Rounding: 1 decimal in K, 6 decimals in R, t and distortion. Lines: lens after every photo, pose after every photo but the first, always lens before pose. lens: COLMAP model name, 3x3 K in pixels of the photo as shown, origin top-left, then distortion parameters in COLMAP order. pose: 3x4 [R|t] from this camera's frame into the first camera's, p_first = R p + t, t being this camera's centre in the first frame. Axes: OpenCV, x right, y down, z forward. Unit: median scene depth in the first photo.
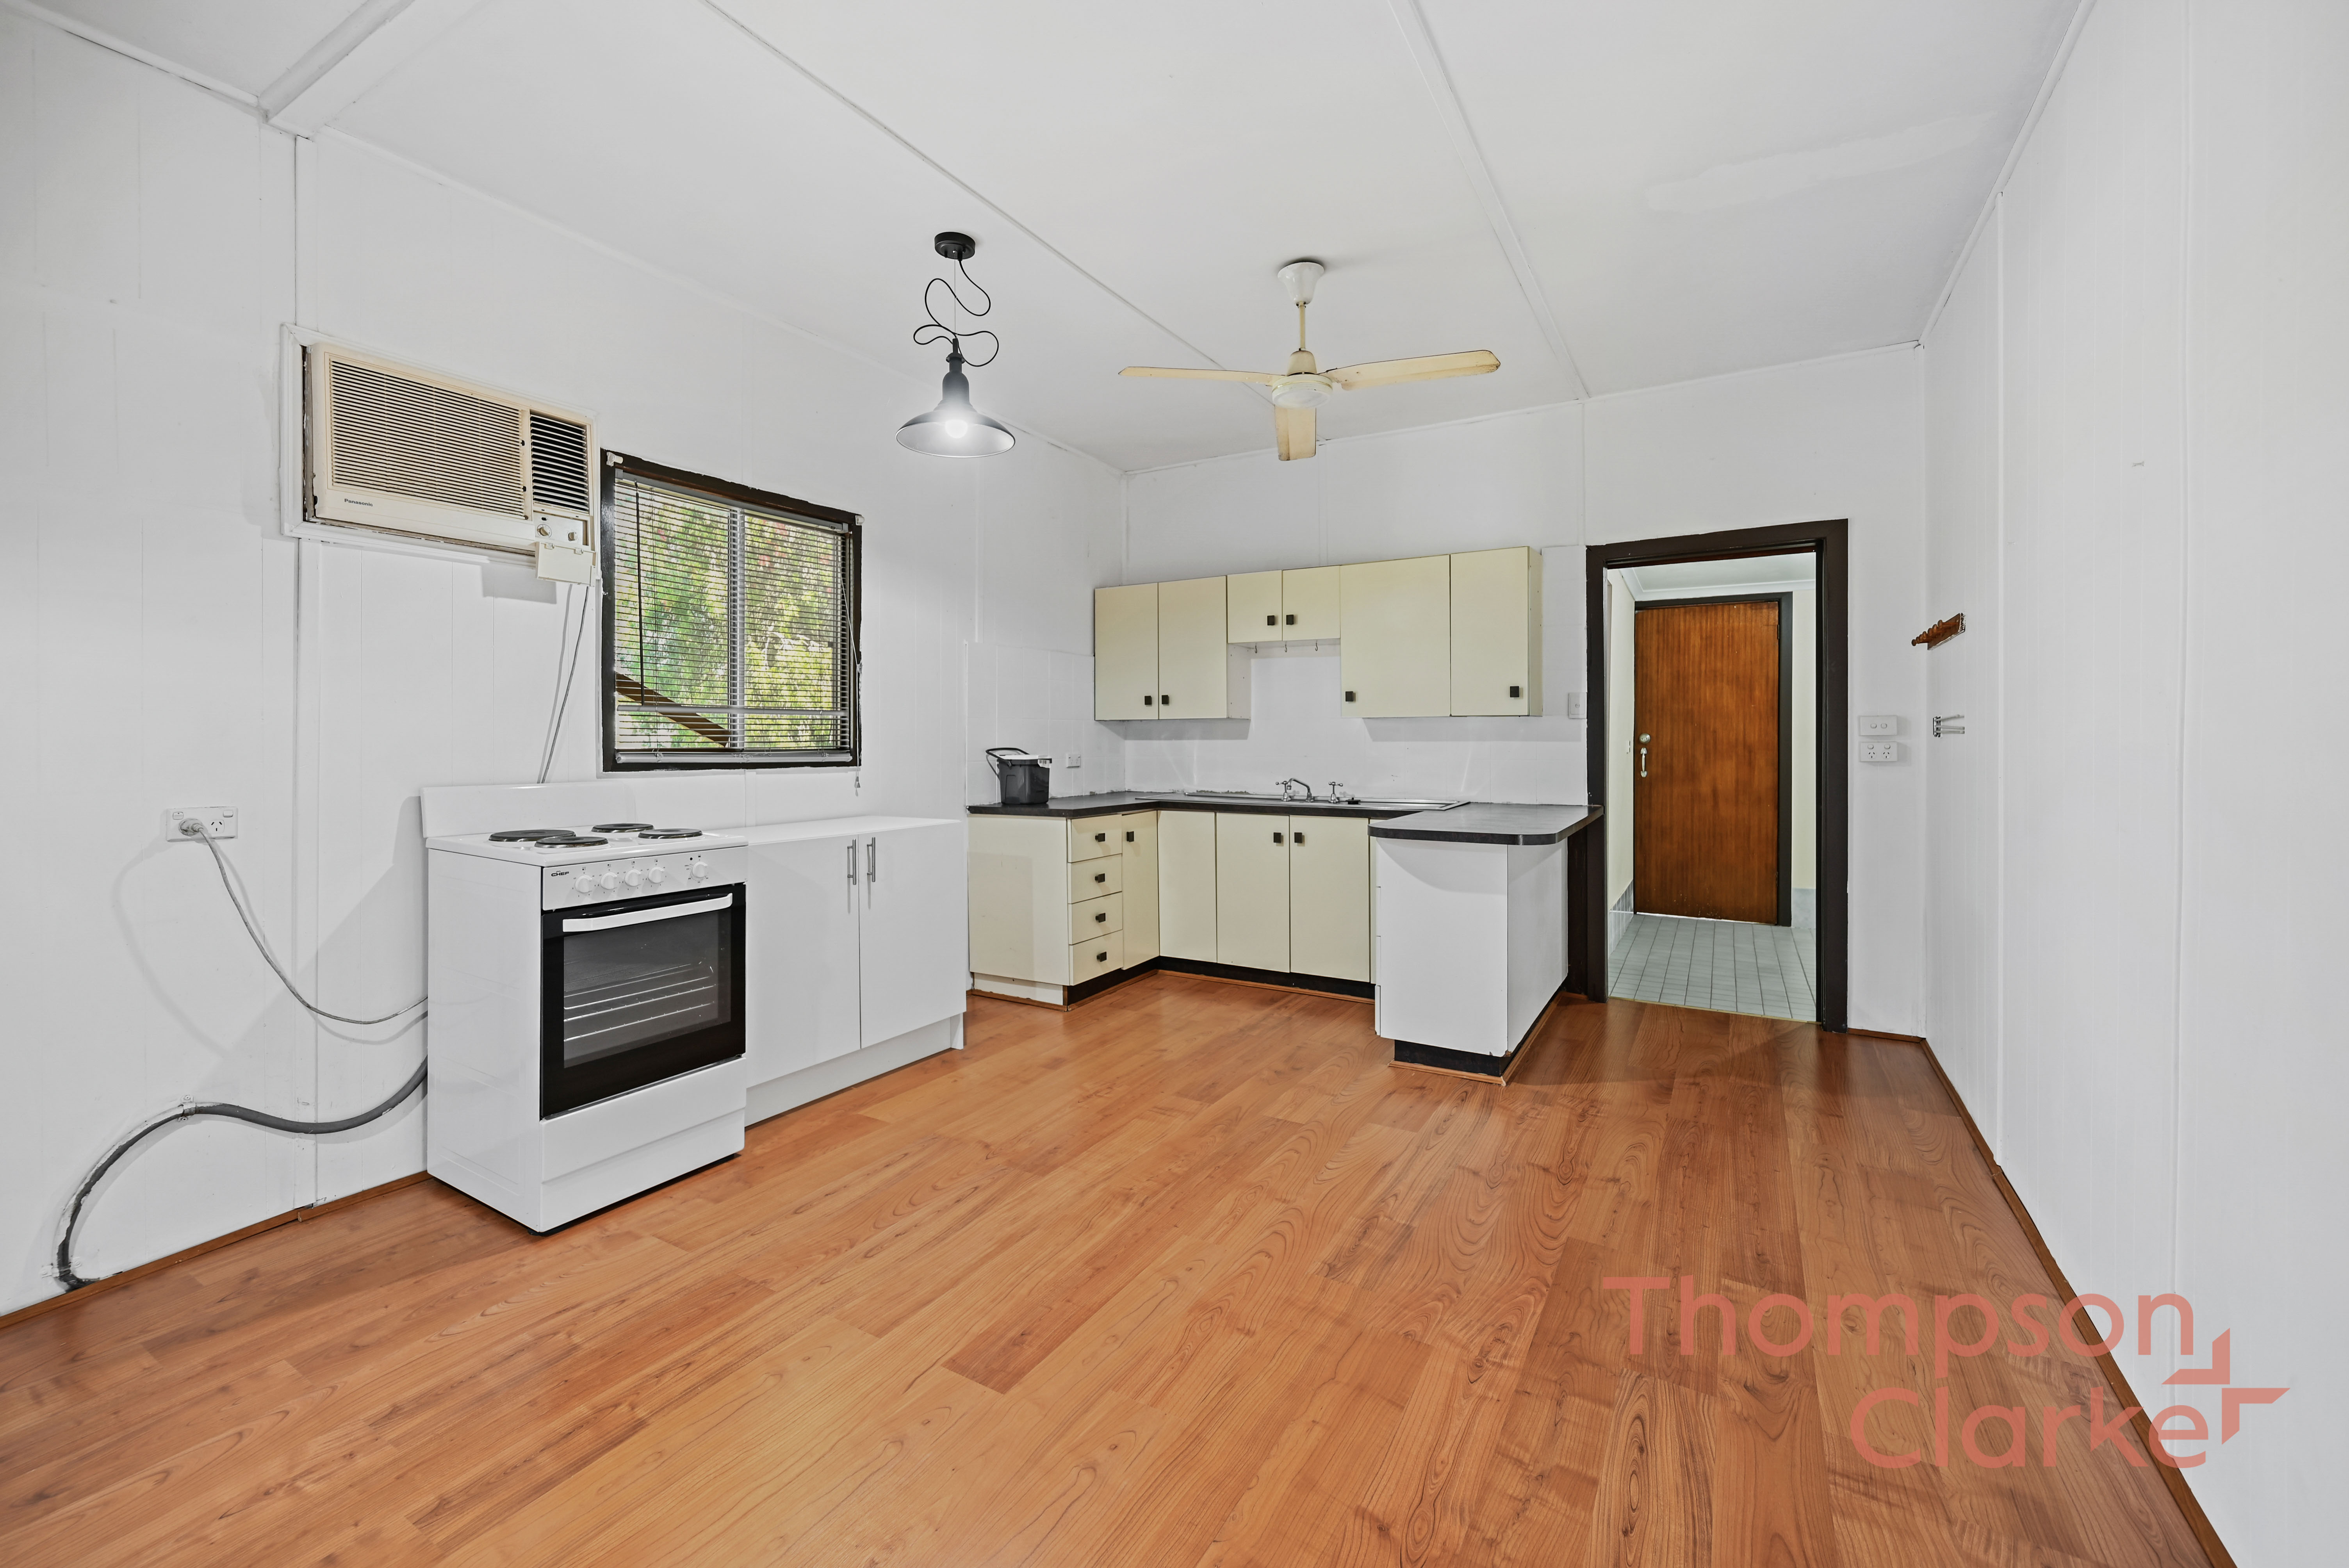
lens RADIAL K [[938.7, 0, 1173.0], [0, 938.7, 742.4], [0, 0, 1]] dist [0.000076, 0.000167]
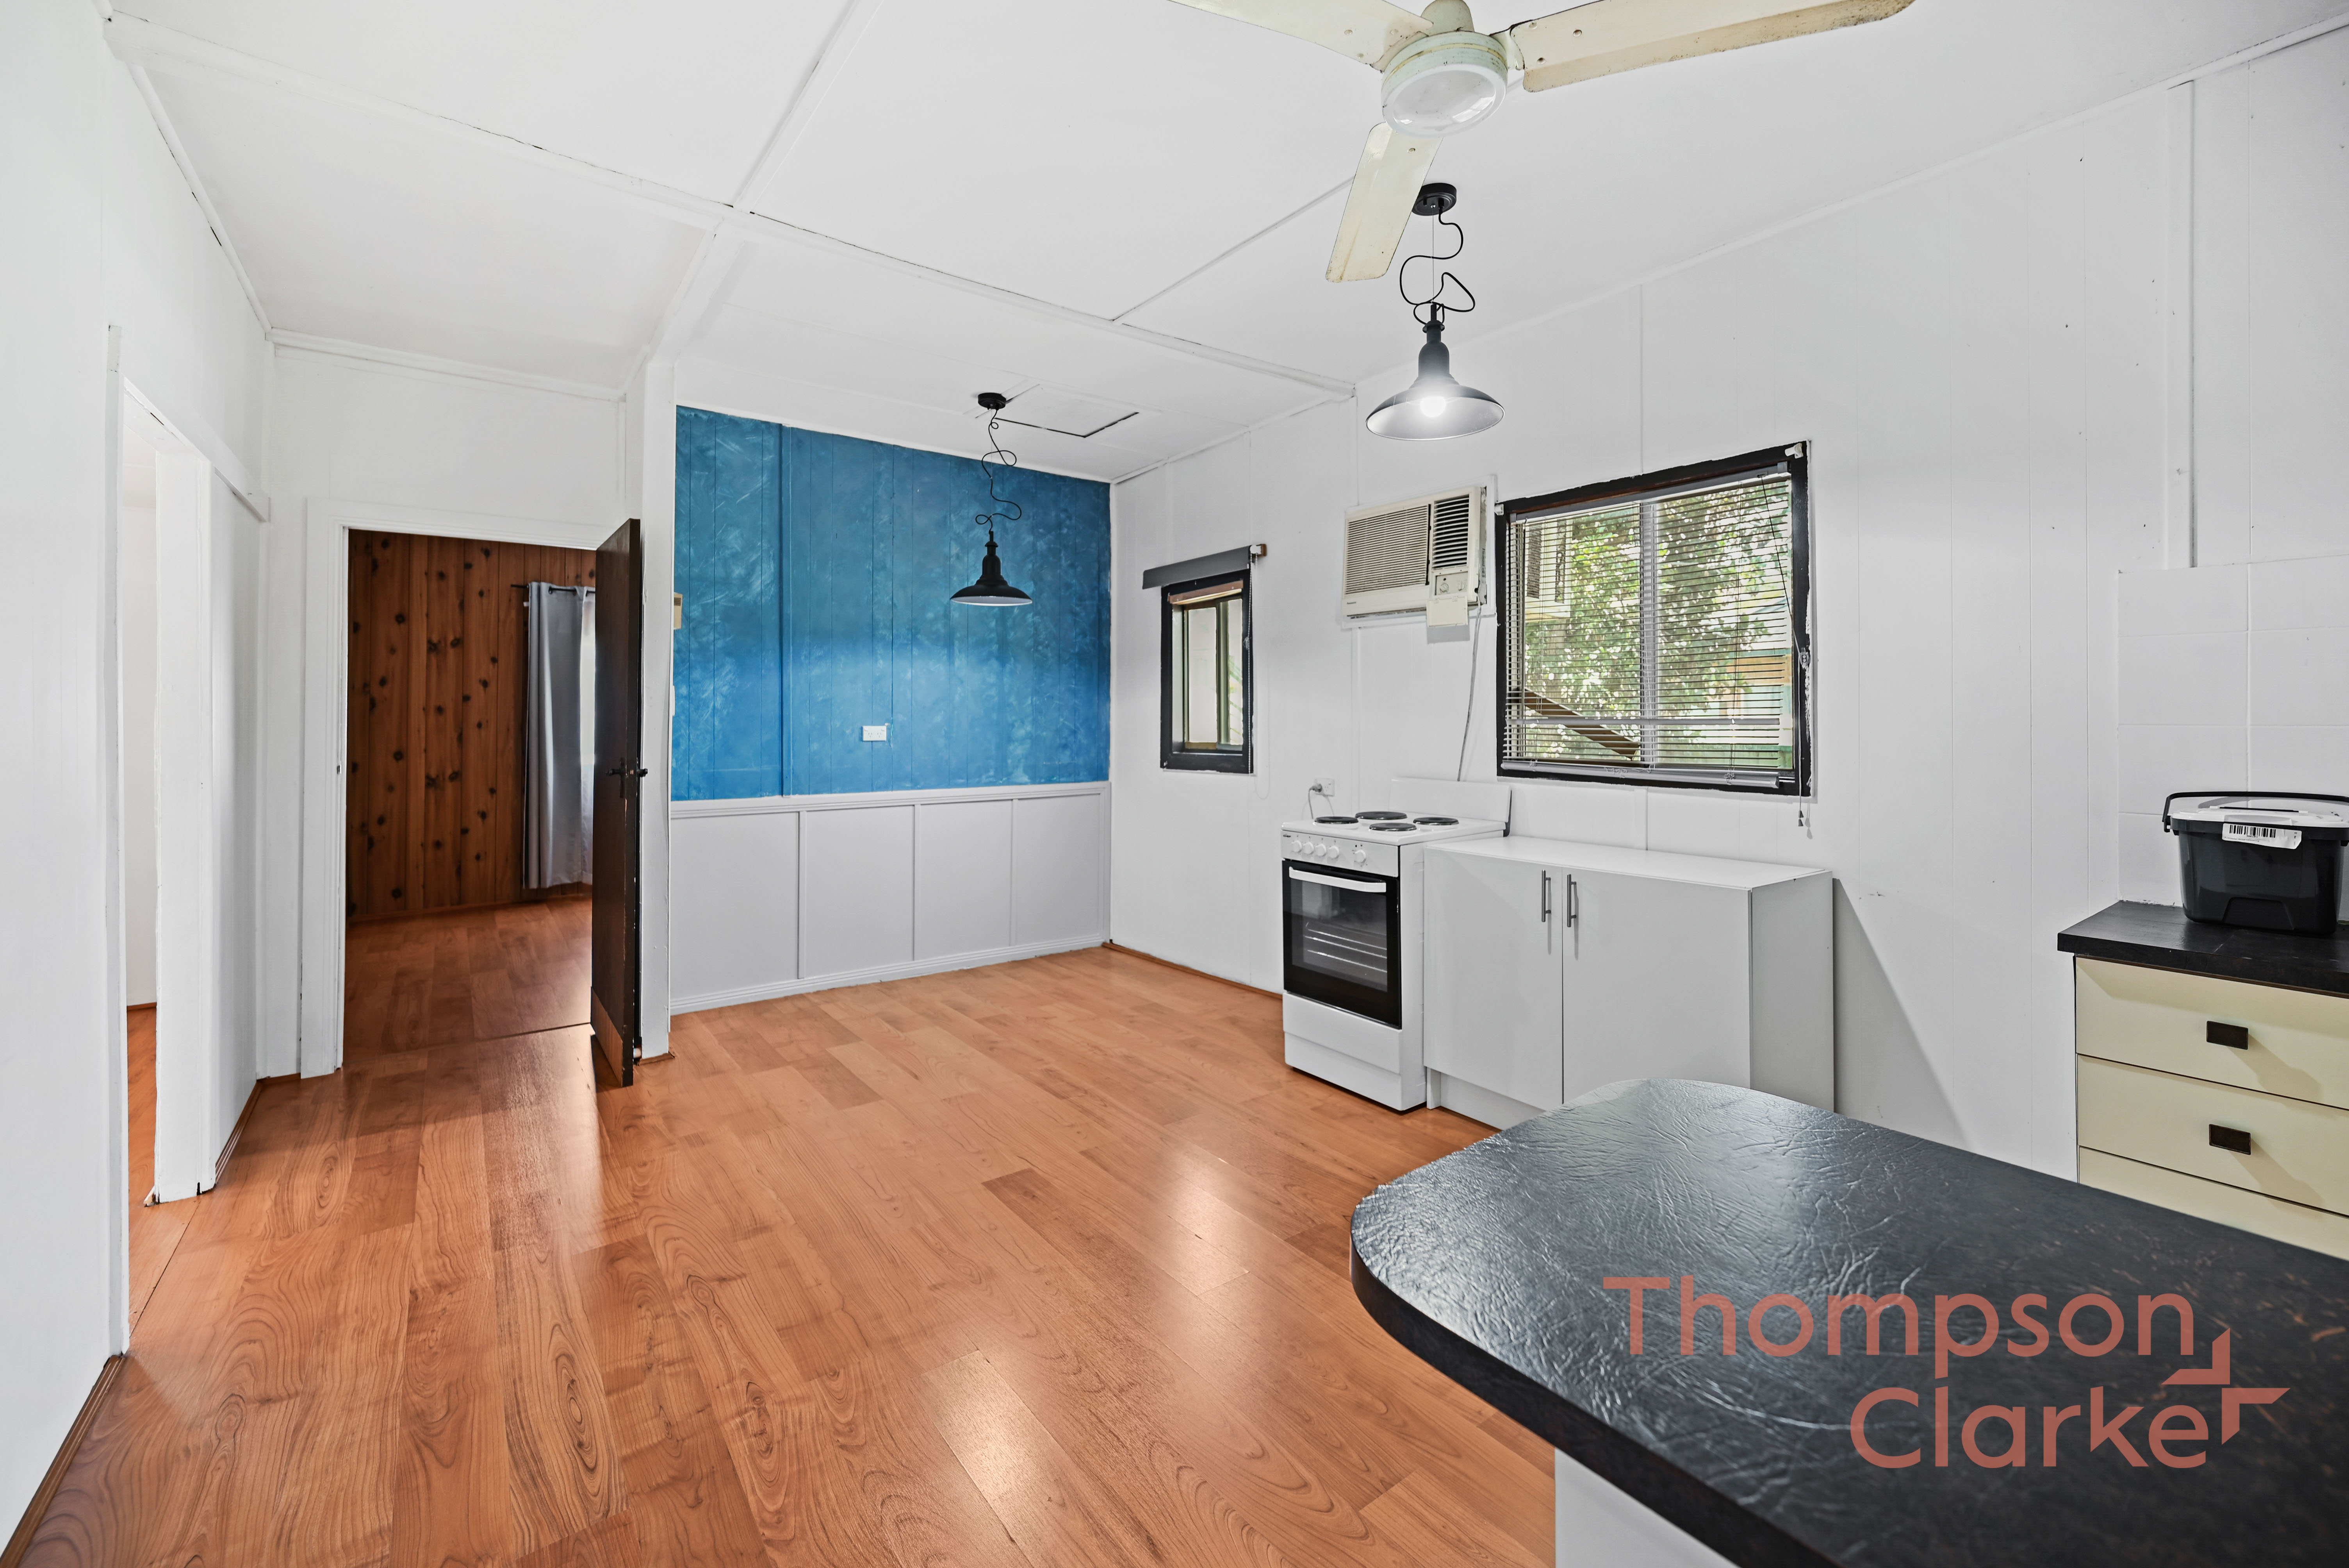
lens RADIAL K [[955.8, 0, 1176.1], [0, 955.8, 709.8], [0, 0, 1]] dist [-0.000702, -0.000218]
pose [[-0.370449, -0.005227, -0.928838, 1.099226], [-0.003376, 0.999985, -0.004281, -0.076555], [0.928847, 0.001550, -0.370462, 1.768327]]
